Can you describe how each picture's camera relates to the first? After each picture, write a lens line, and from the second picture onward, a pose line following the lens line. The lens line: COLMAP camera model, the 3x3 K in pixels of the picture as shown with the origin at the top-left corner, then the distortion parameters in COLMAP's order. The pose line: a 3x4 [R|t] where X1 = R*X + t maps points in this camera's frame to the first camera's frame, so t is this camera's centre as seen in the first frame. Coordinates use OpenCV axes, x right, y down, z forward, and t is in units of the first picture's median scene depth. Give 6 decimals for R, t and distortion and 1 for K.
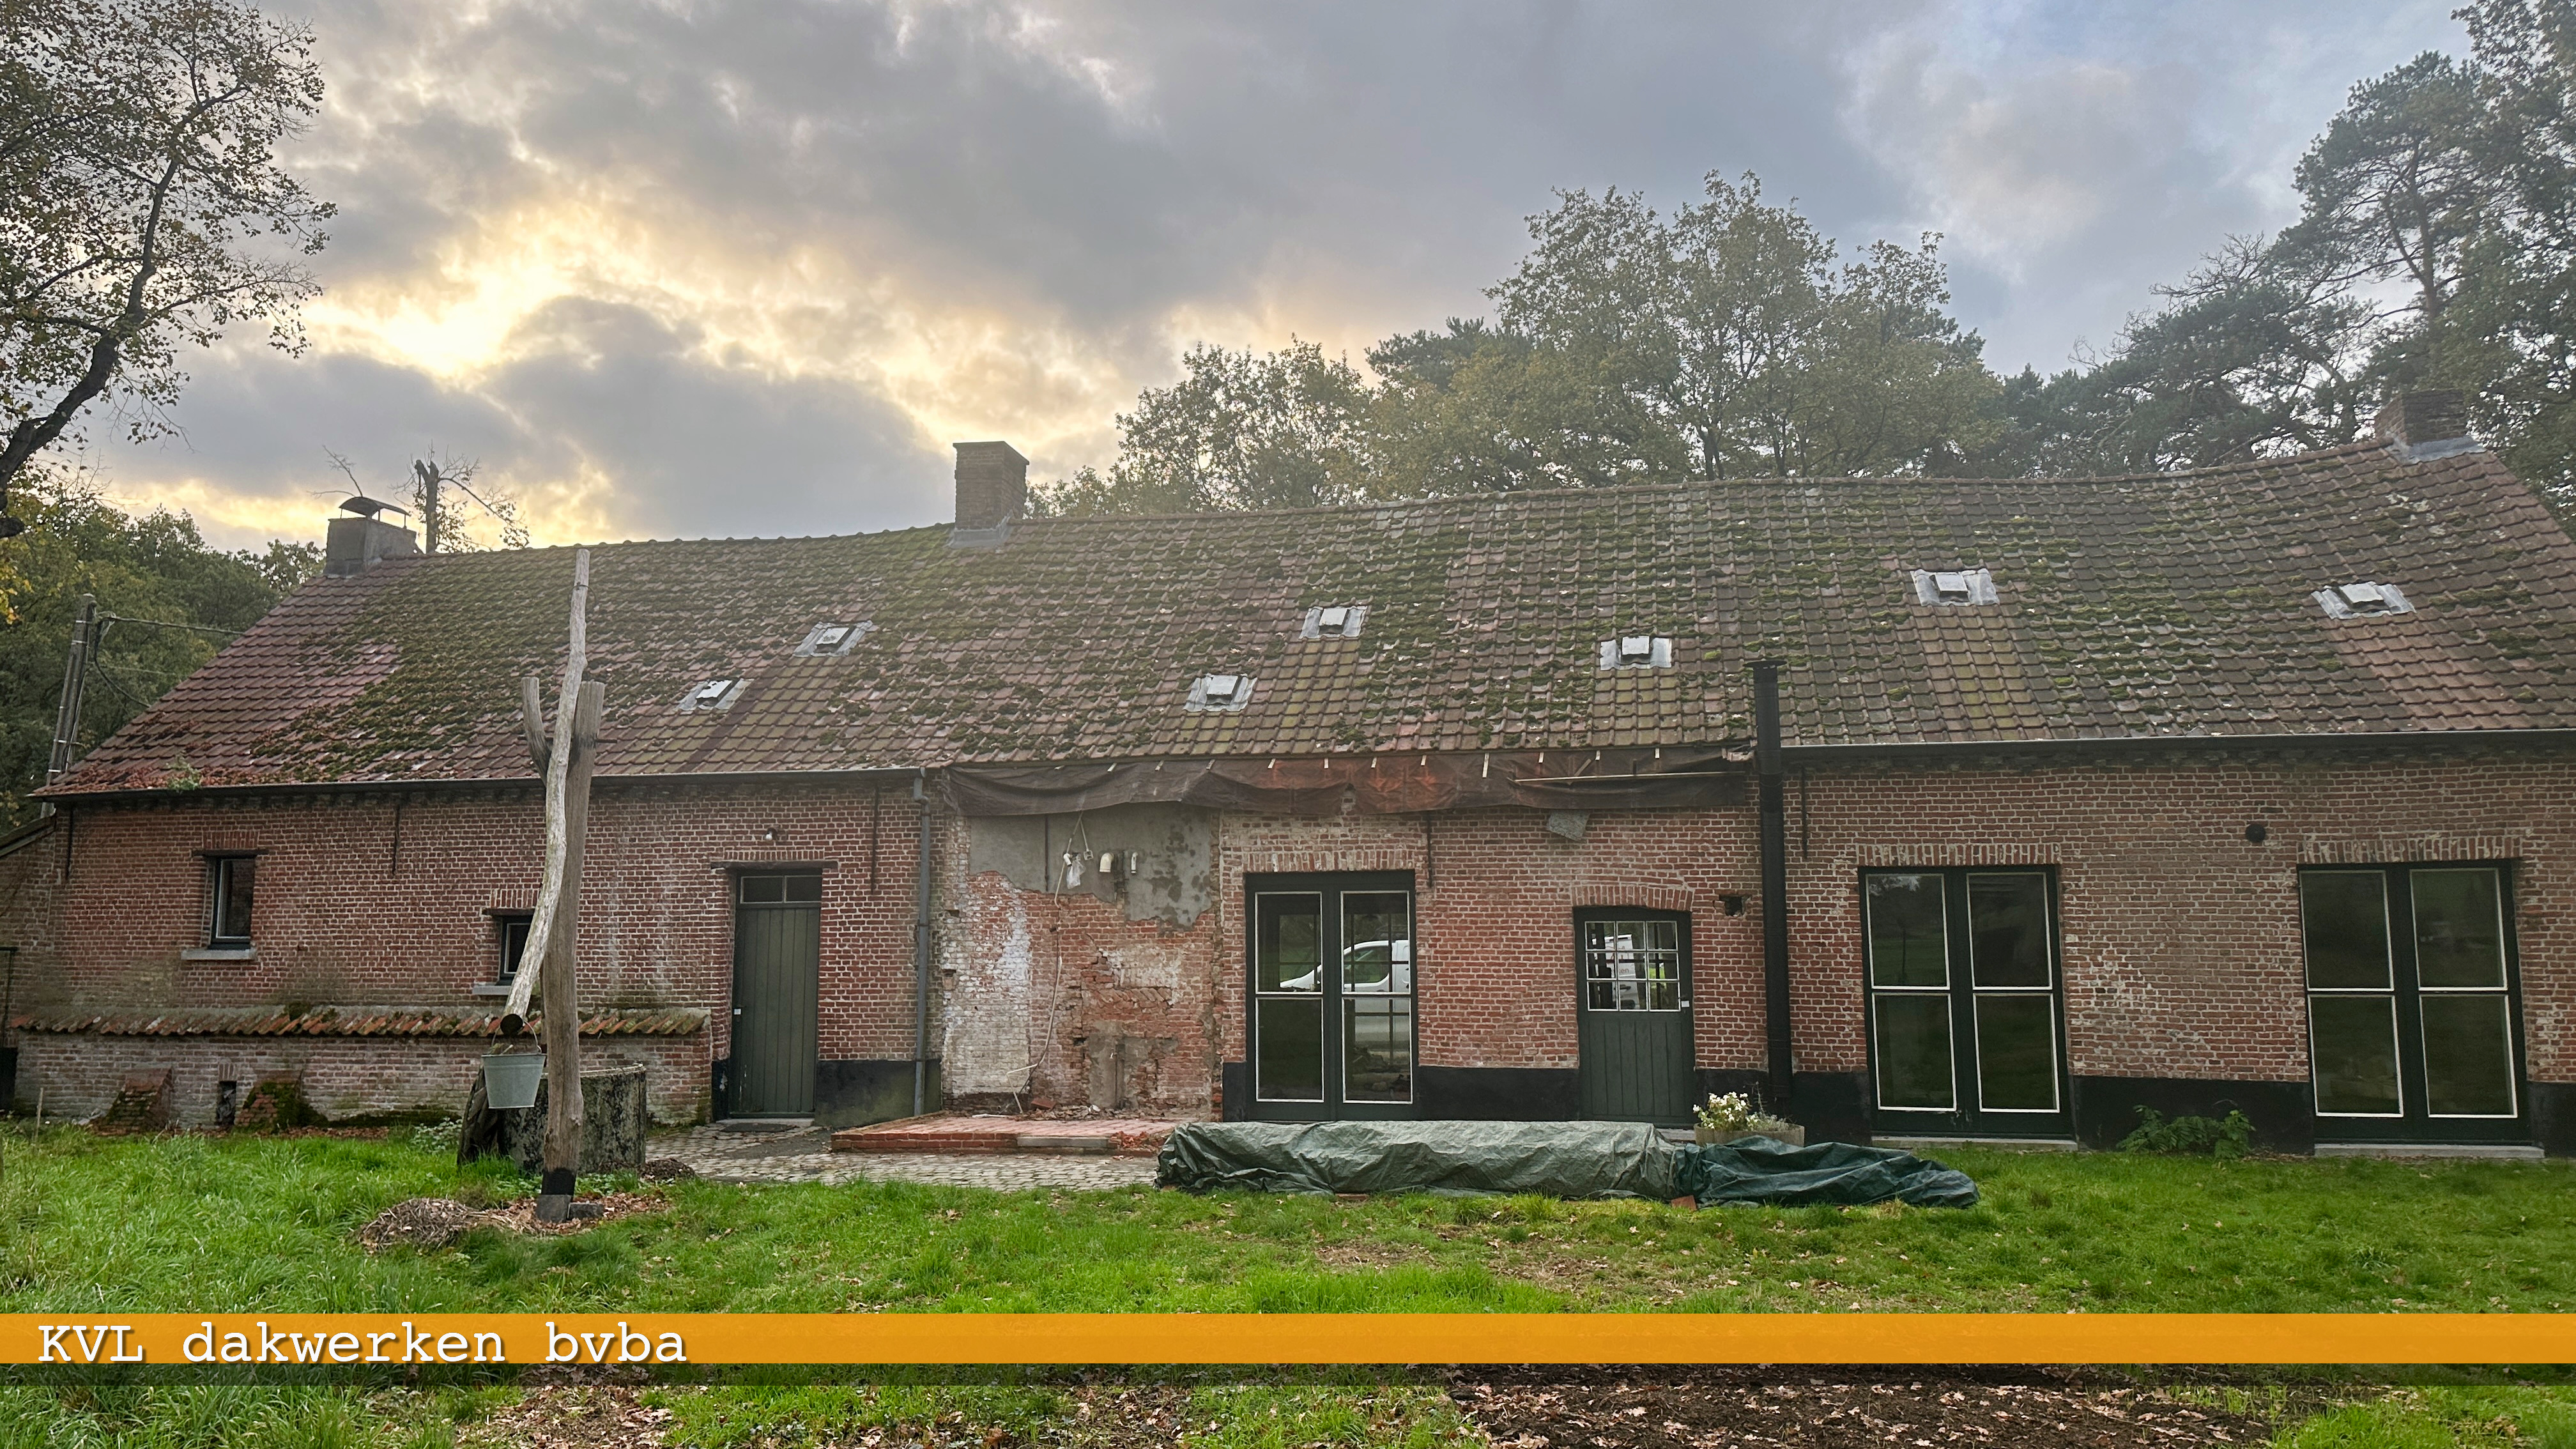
lens RADIAL K [[1655.5, 0, 1288.0], [0, 1655.5, 724.5], [0, 0, 1]] dist [0.087685, -0.131193]
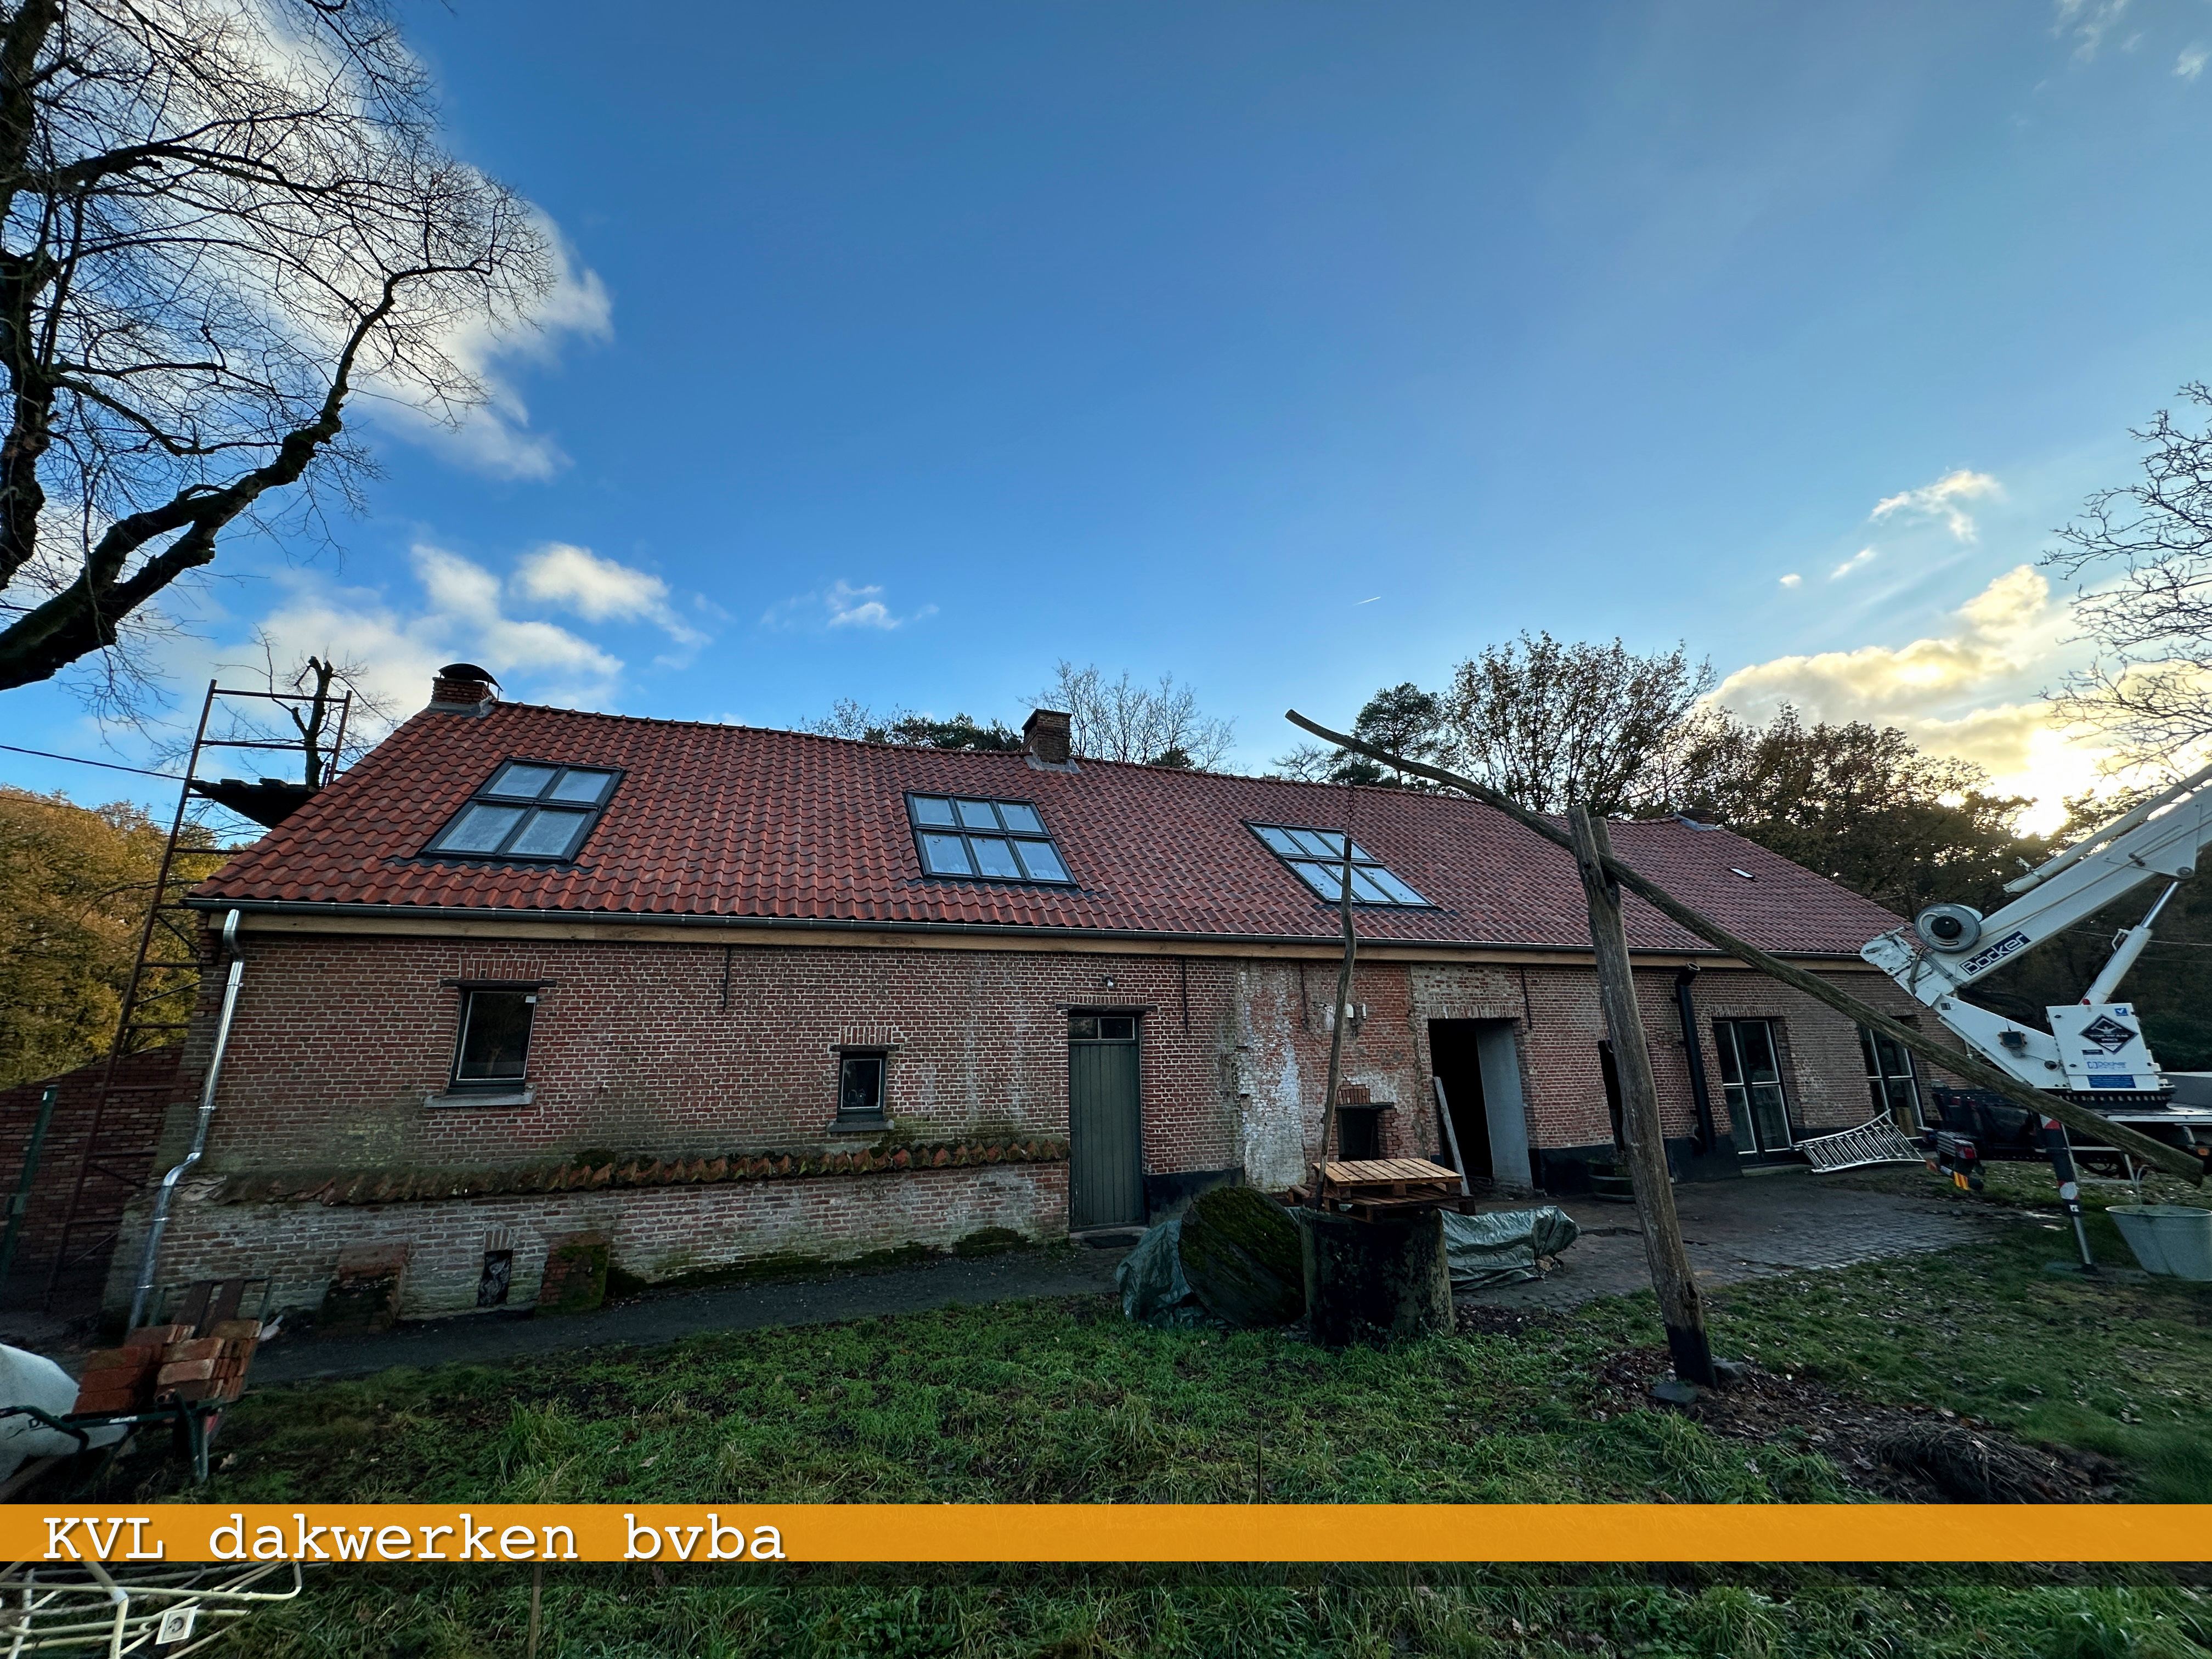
lens RADIAL K [[894.1, 0, 1106.0], [0, 894.1, 829.5], [0, 0, 1]] dist [0.000595, -0.011957]
pose [[0.853187, 0.123780, 0.506706, -0.678238], [-0.040202, 0.984150, -0.172720, 0.072124], [-0.520054, 0.126992, 0.844640, 0.460761]]
